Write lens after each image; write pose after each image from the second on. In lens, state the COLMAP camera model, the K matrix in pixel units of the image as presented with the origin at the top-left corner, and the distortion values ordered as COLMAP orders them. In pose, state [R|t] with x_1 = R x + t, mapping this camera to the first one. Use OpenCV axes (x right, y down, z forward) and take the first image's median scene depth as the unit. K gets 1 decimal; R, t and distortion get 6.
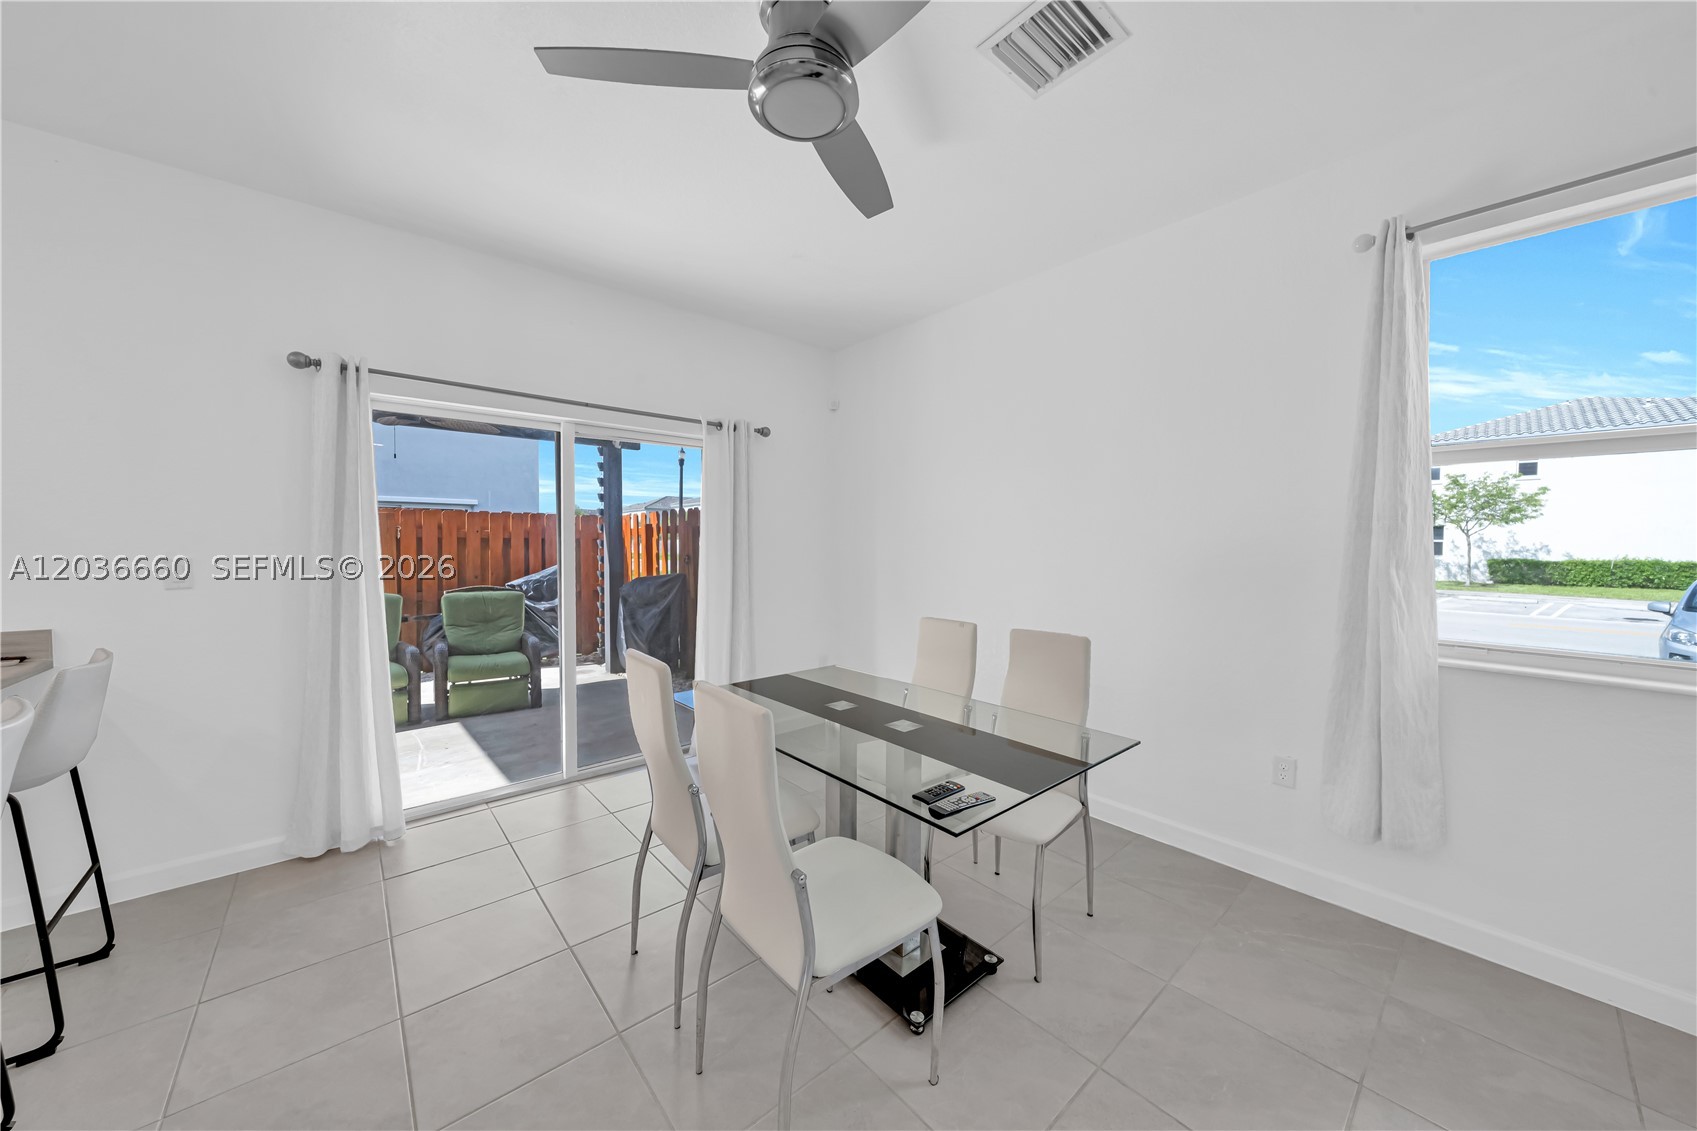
lens RADIAL K [[604.1, 0, 837.5], [0, 604.1, 562.5], [0, 0, 1]] dist [0.025345, 0.000045]
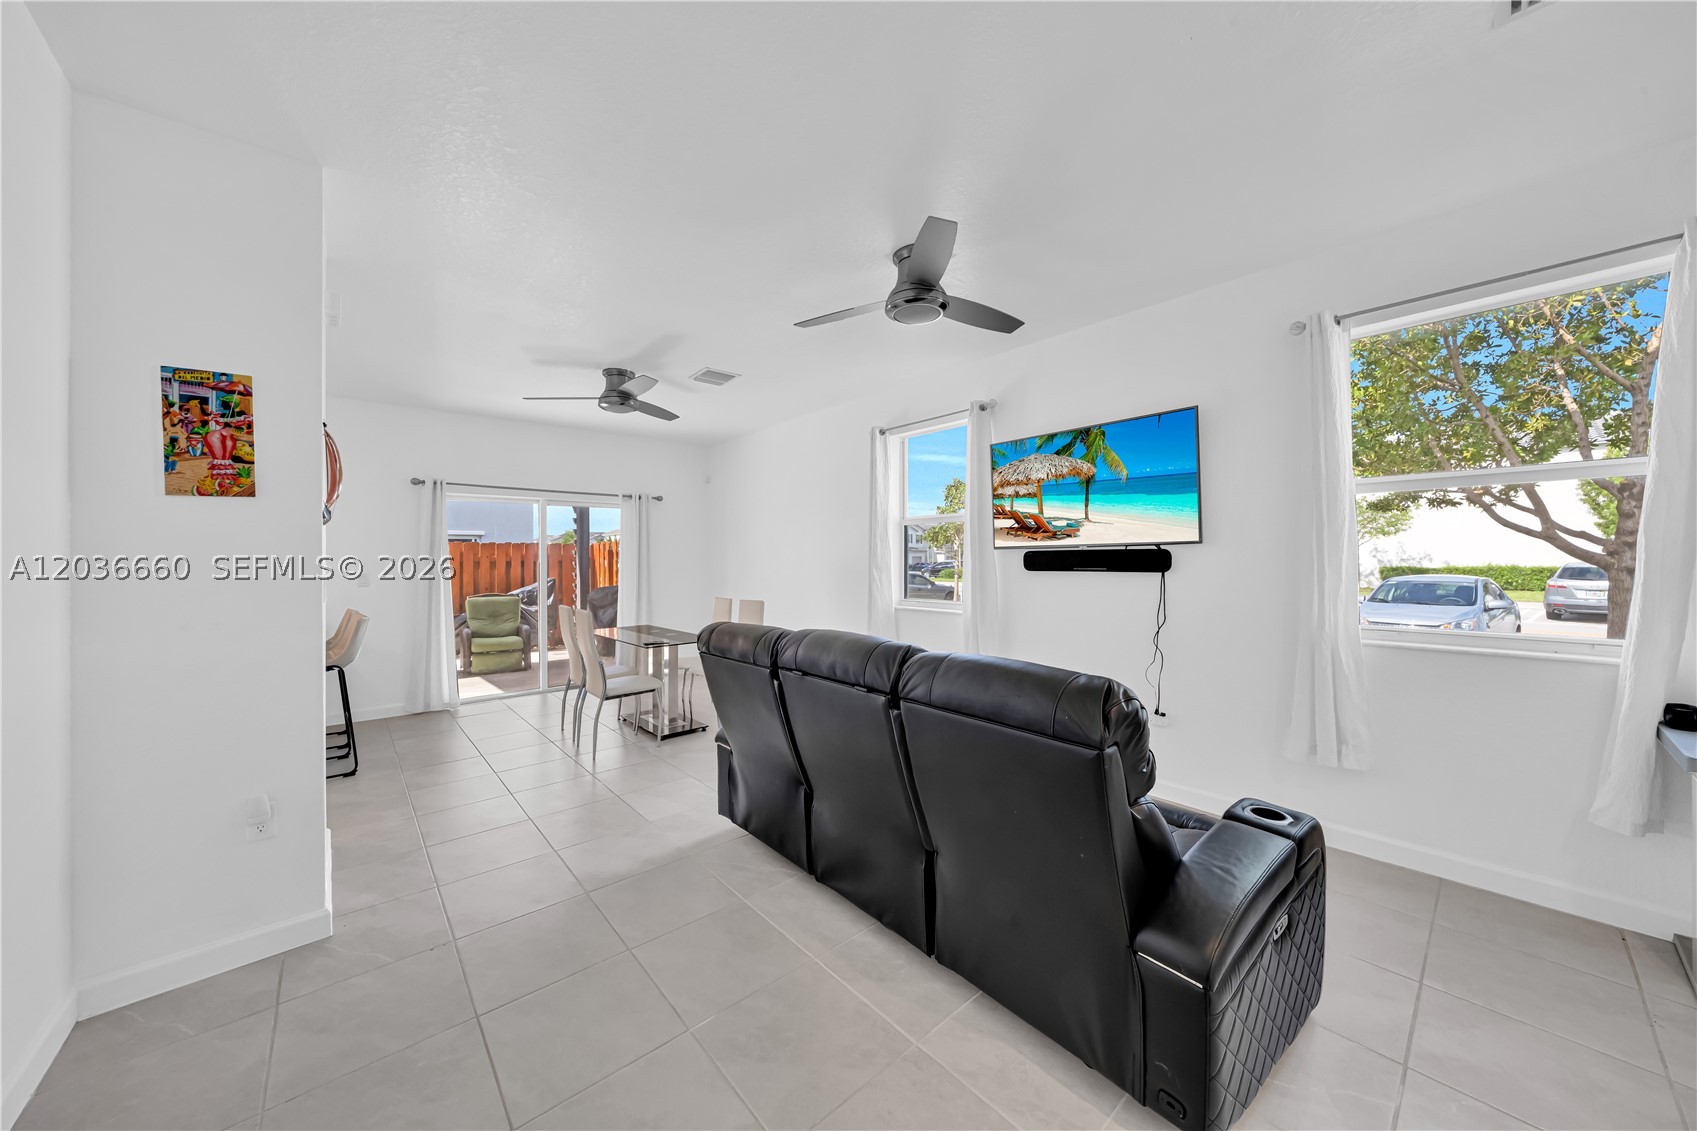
lens RADIAL K [[584.9, 0, 843.9], [0, 584.9, 557.1], [0, 0, 1]] dist [-0.001090, -0.000109]
pose [[0.999544, -0.014478, 0.026501, 0.258738], [0.015476, 0.999164, -0.037850, 0.017538], [-0.025931, 0.038243, 0.998932, -0.488436]]
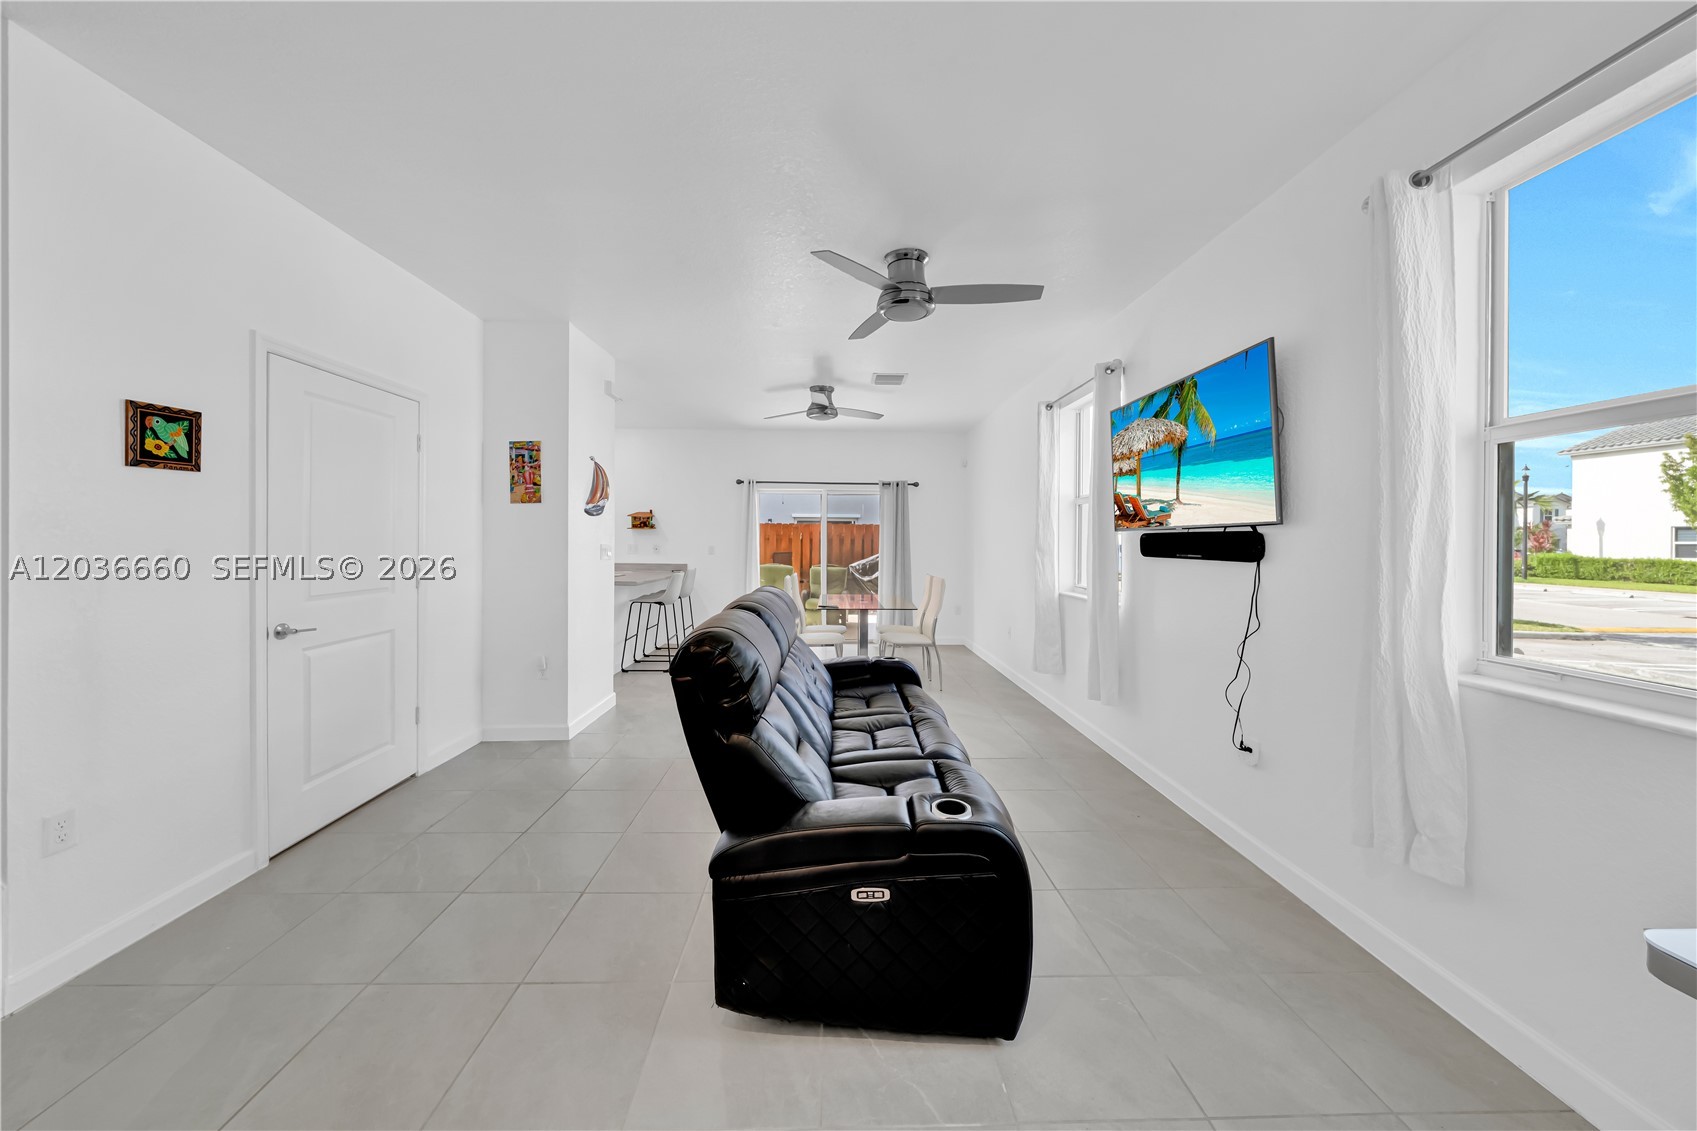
lens RADIAL K [[596.8, 0, 845.8], [0, 596.8, 529.6], [0, 0, 1]] dist [-0.002471, -0.000135]
pose [[0.786224, -0.011621, -0.617833, 0.633418], [-0.022896, 0.998589, -0.047918, 0.019655], [0.617518, 0.051820, 0.784848, -0.455766]]
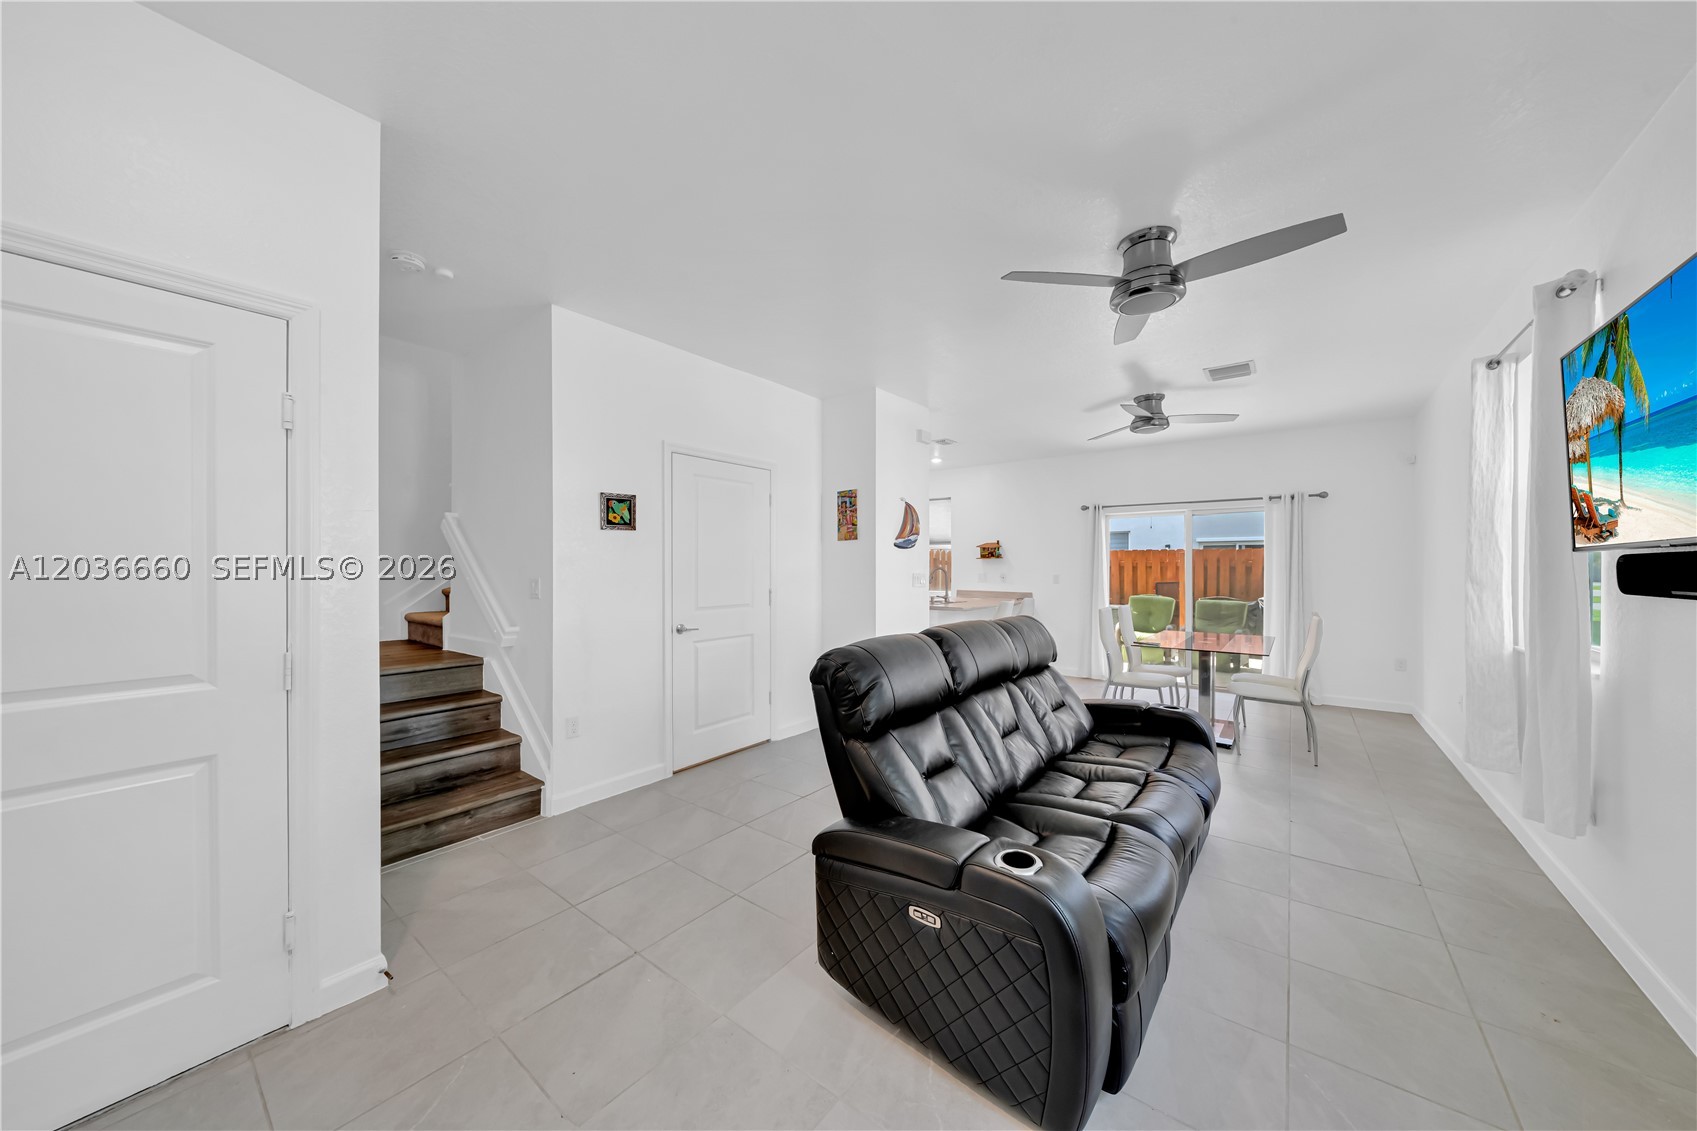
lens RADIAL K [[584.9, 0, 843.9], [0, 584.9, 557.1], [0, 0, 1]] dist [-0.001090, -0.000109]
pose [[0.211901, -0.023409, -0.977011, 0.738161], [-0.032013, 0.999010, -0.030879, 0.014644], [0.976767, 0.037820, 0.210942, -0.322513]]
